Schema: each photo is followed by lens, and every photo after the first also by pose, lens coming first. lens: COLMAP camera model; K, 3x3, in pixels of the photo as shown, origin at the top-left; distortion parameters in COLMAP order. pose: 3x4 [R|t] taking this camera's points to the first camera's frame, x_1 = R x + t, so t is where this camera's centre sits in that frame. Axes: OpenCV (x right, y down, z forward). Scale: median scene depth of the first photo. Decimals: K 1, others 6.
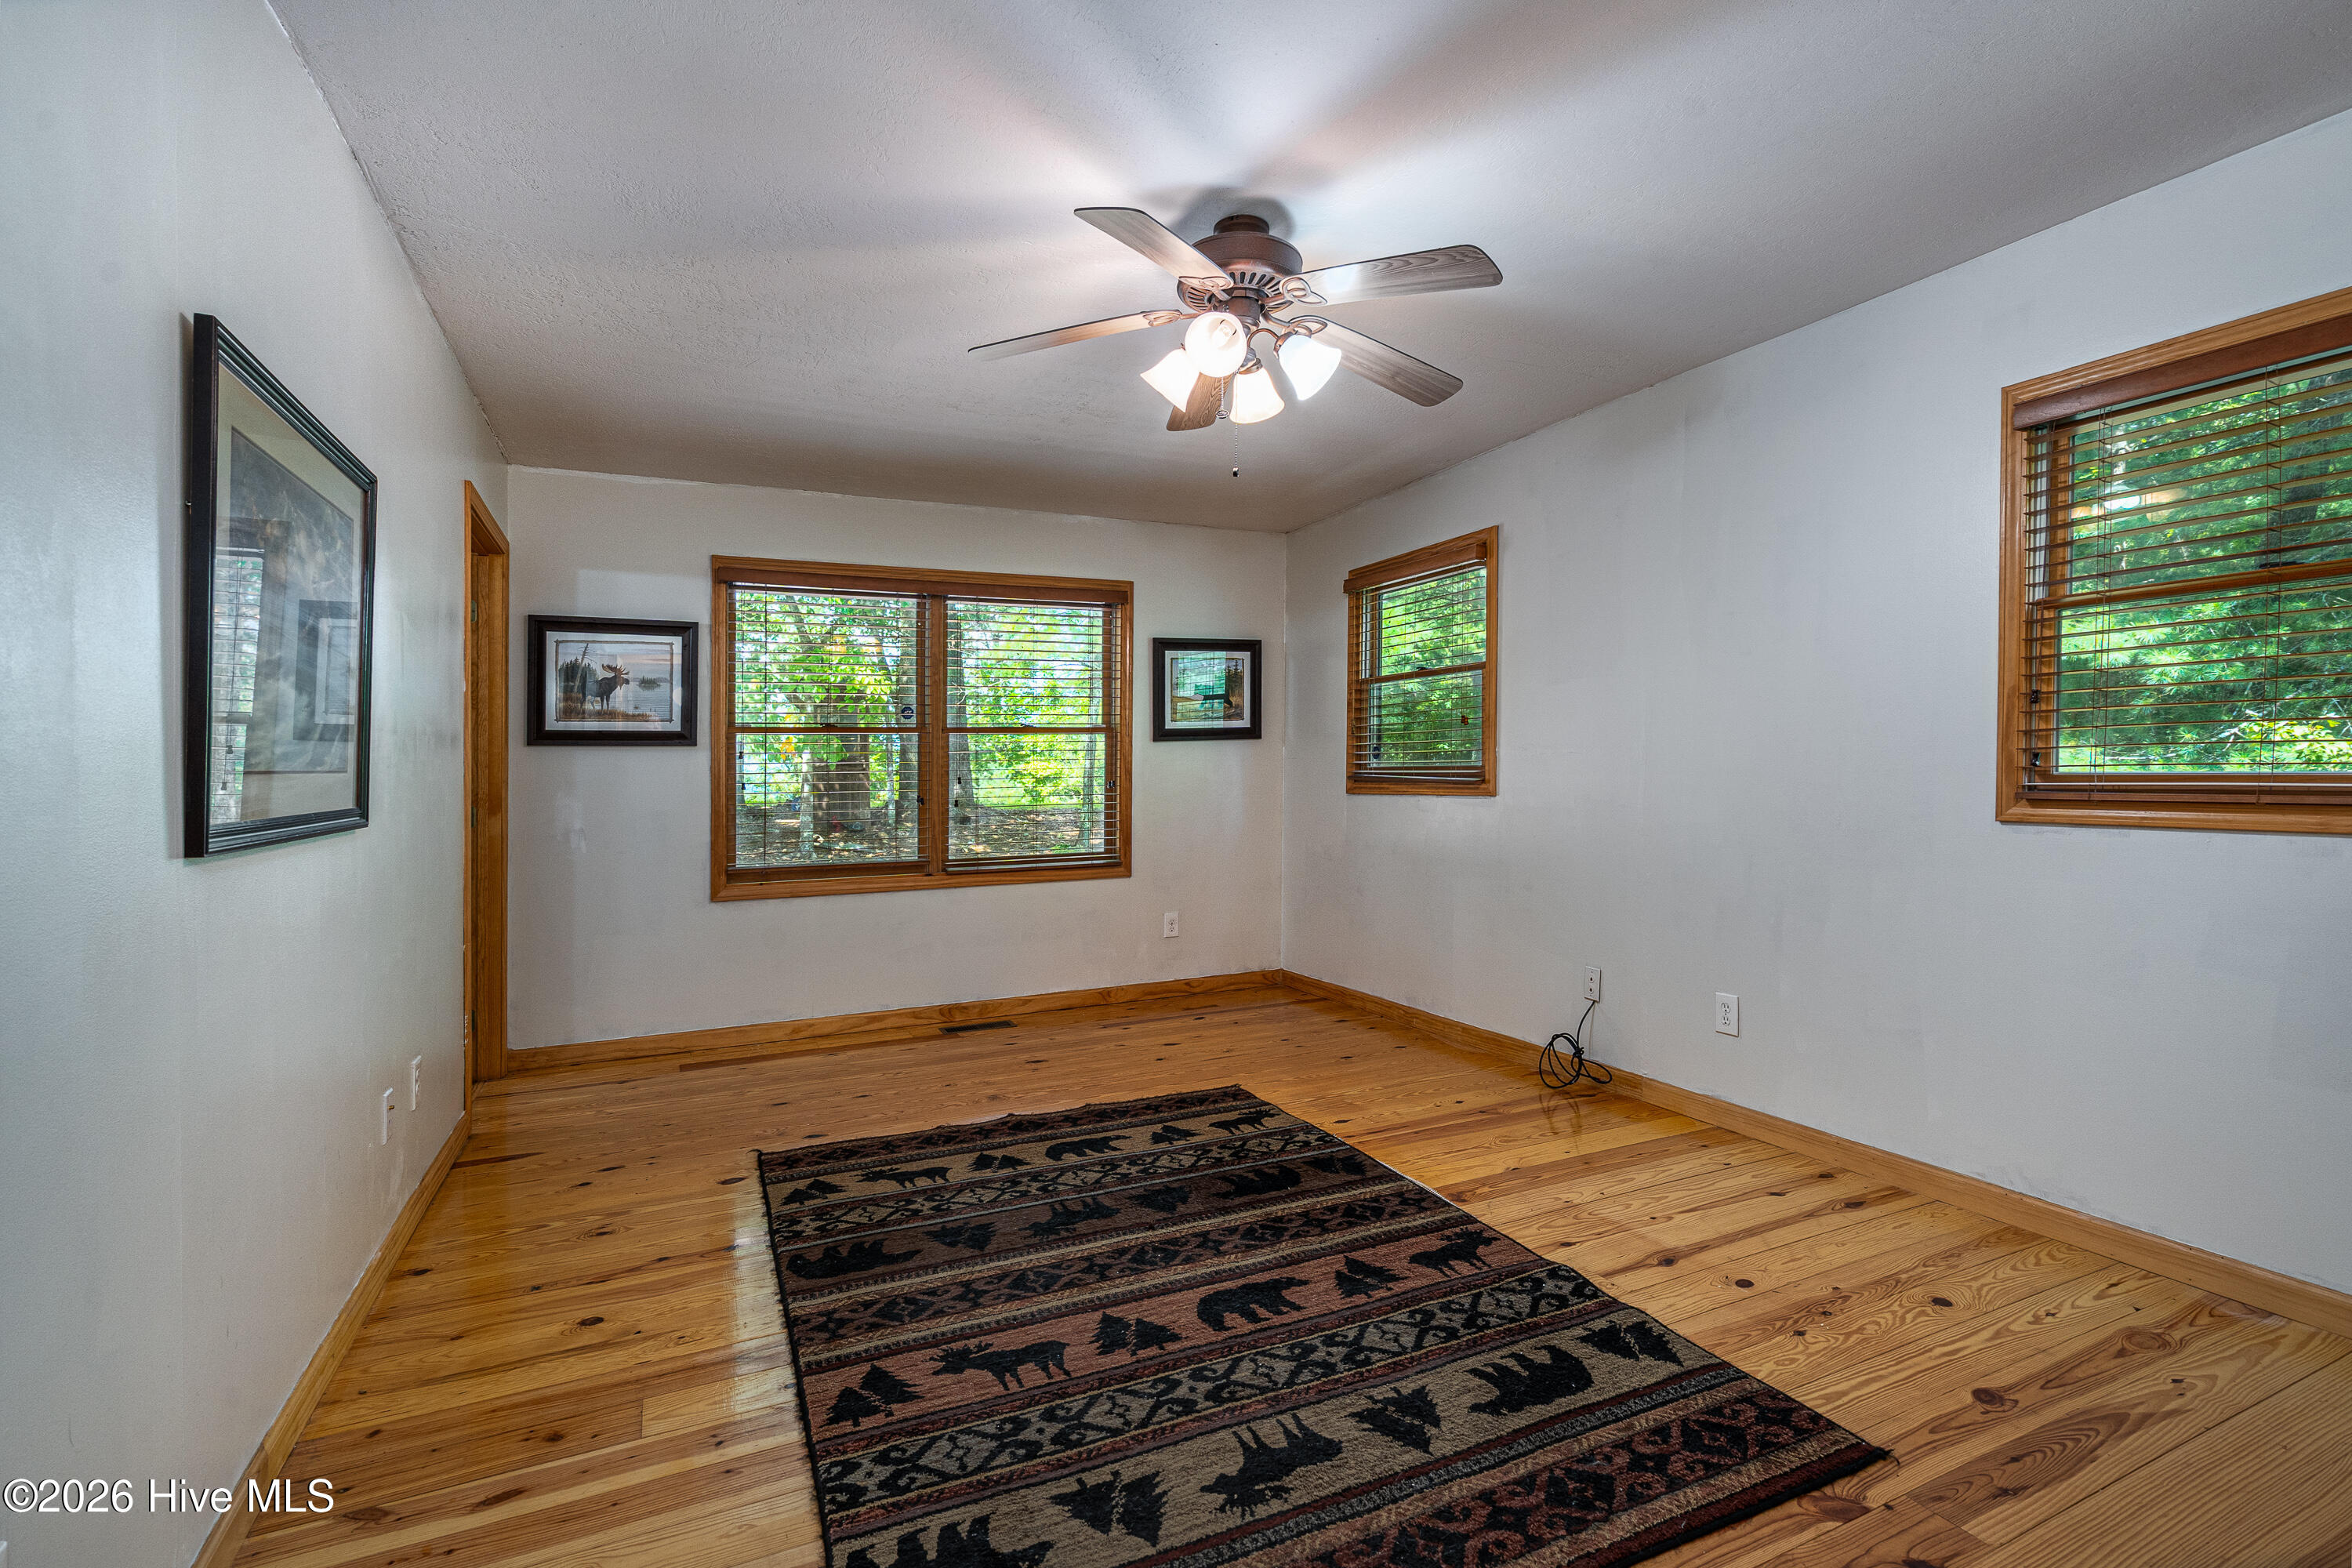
lens RADIAL K [[1079.9, 0, 1136.3], [0, 1079.9, 763.5], [0, 0, 1]] dist [-0.000919, 0.000113]
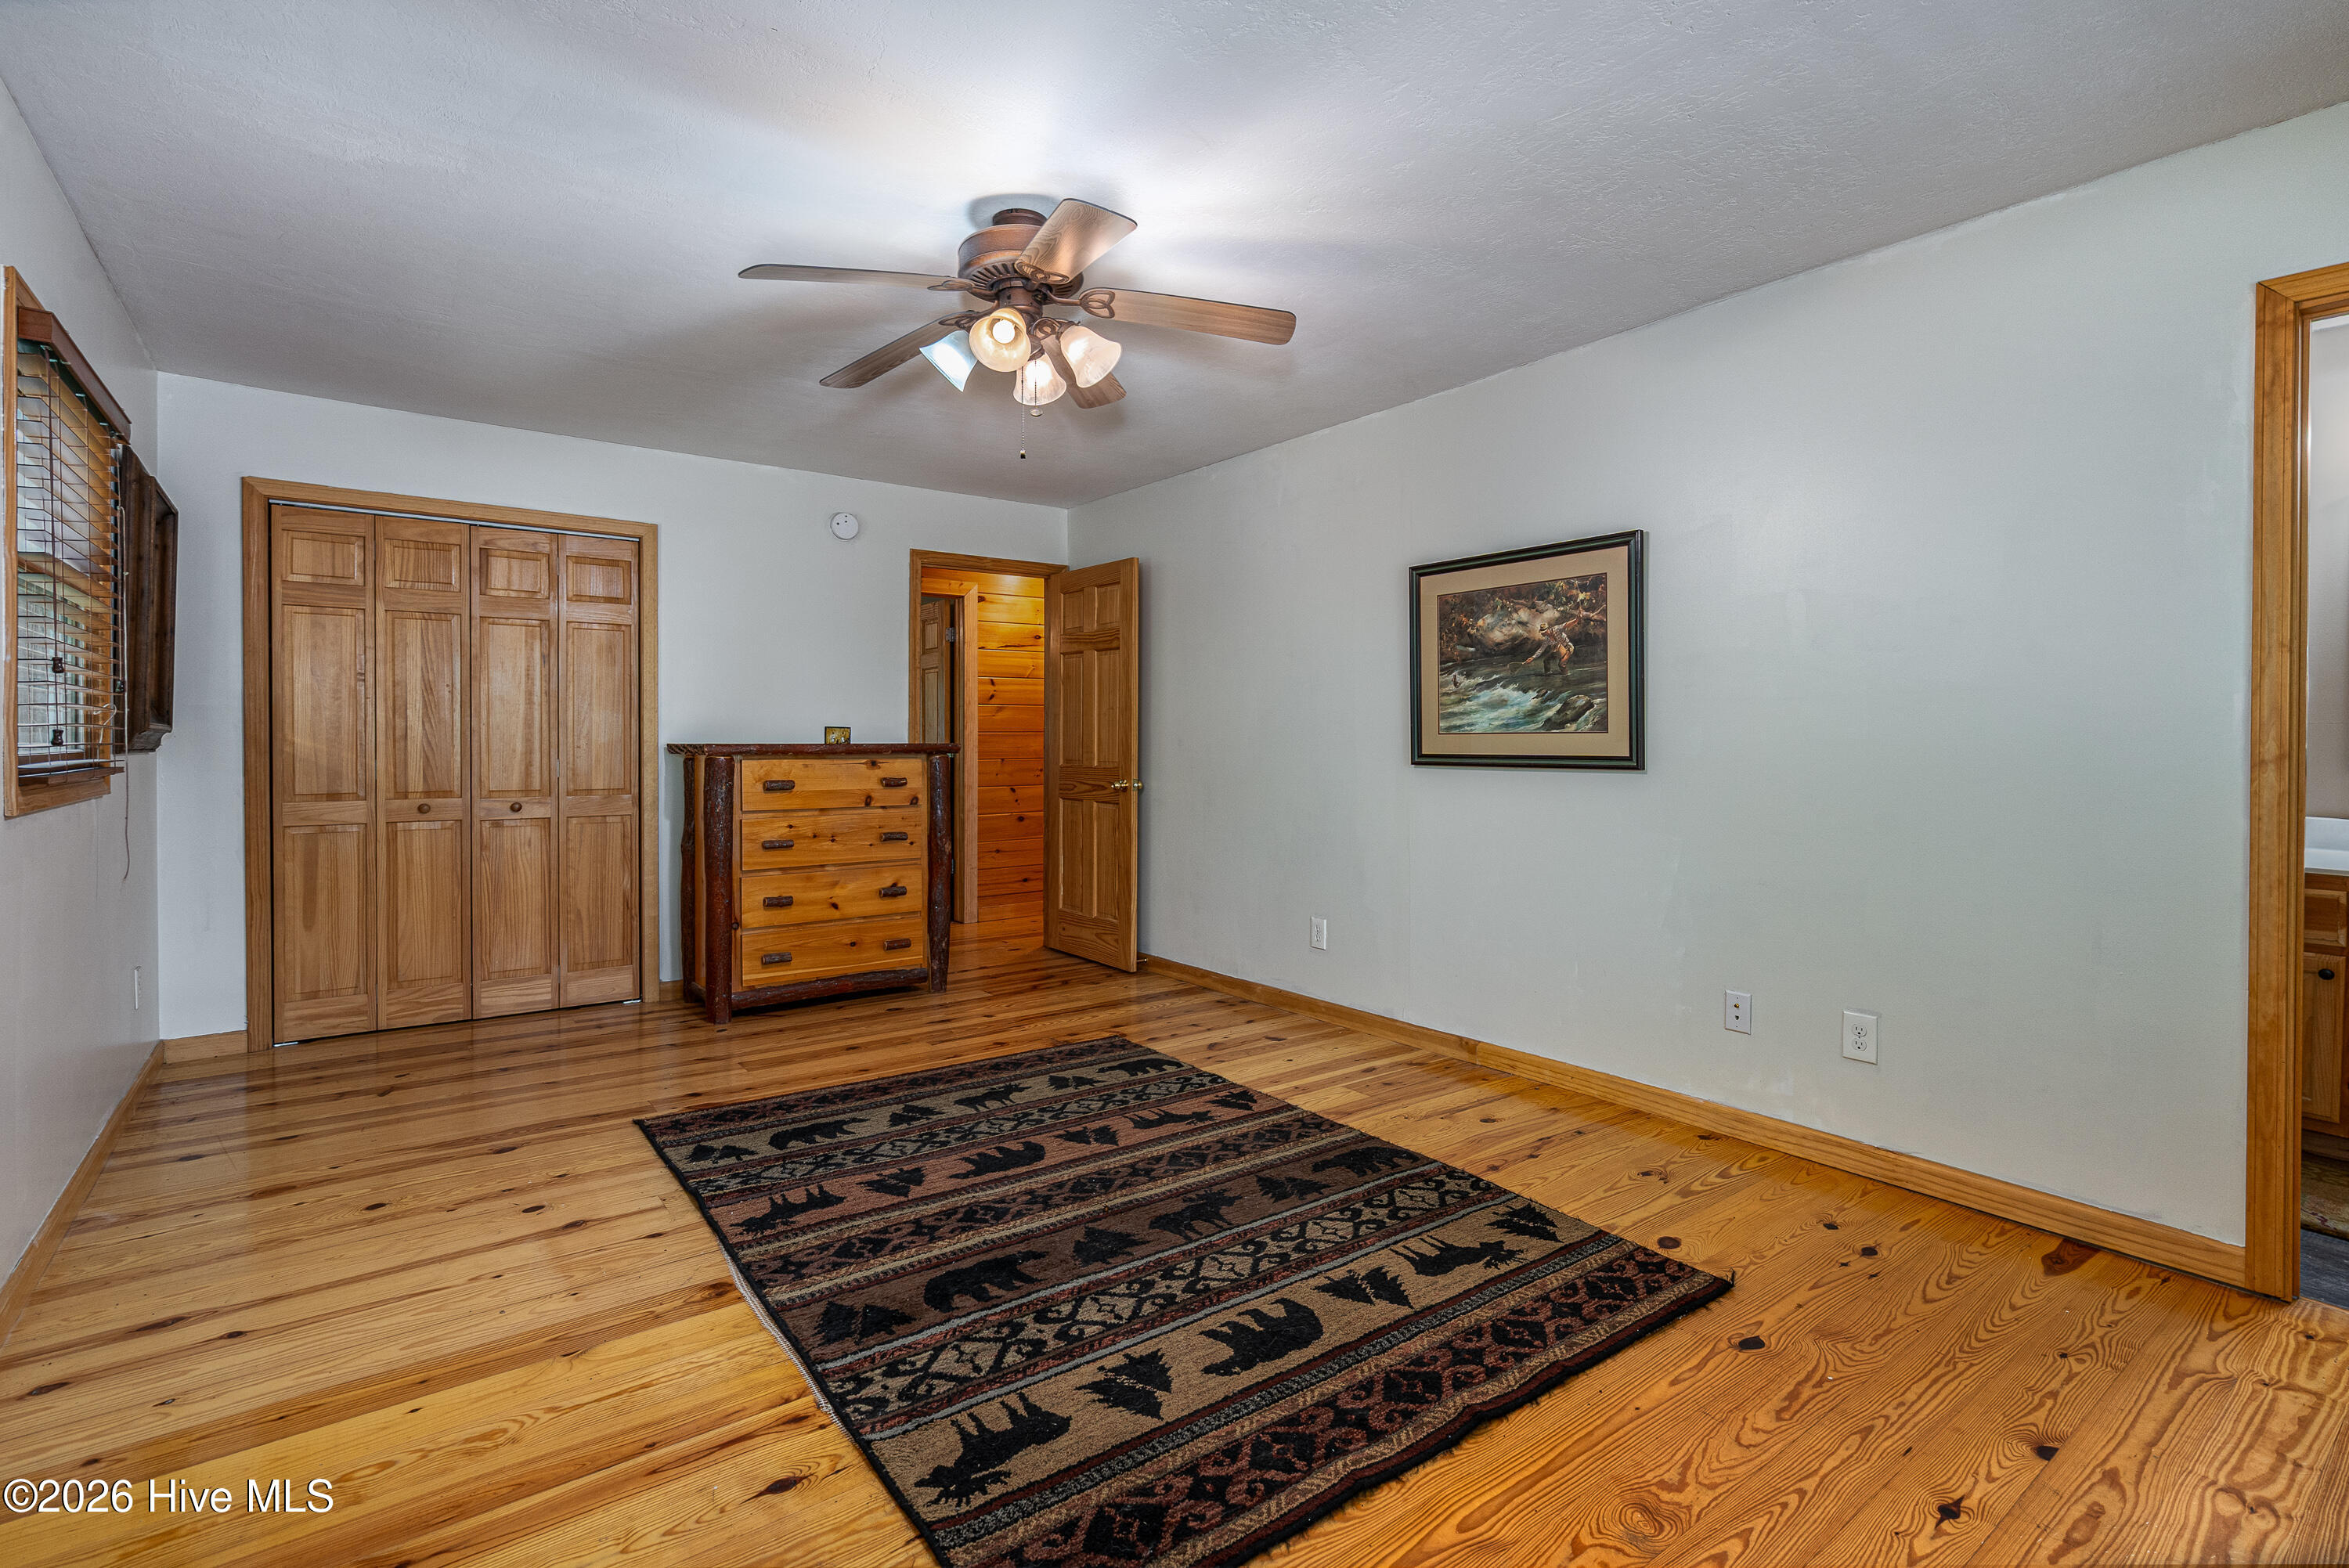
lens RADIAL K [[1078.4, 0, 1134.9], [0, 1078.4, 763.5], [0, 0, 1]] dist [-0.000919, 0.000113]
pose [[-0.978664, 0.016980, -0.204763, 0.179951], [0.012387, 0.999642, 0.023695, 0.024979], [0.205092, 0.020653, -0.978525, 1.984780]]
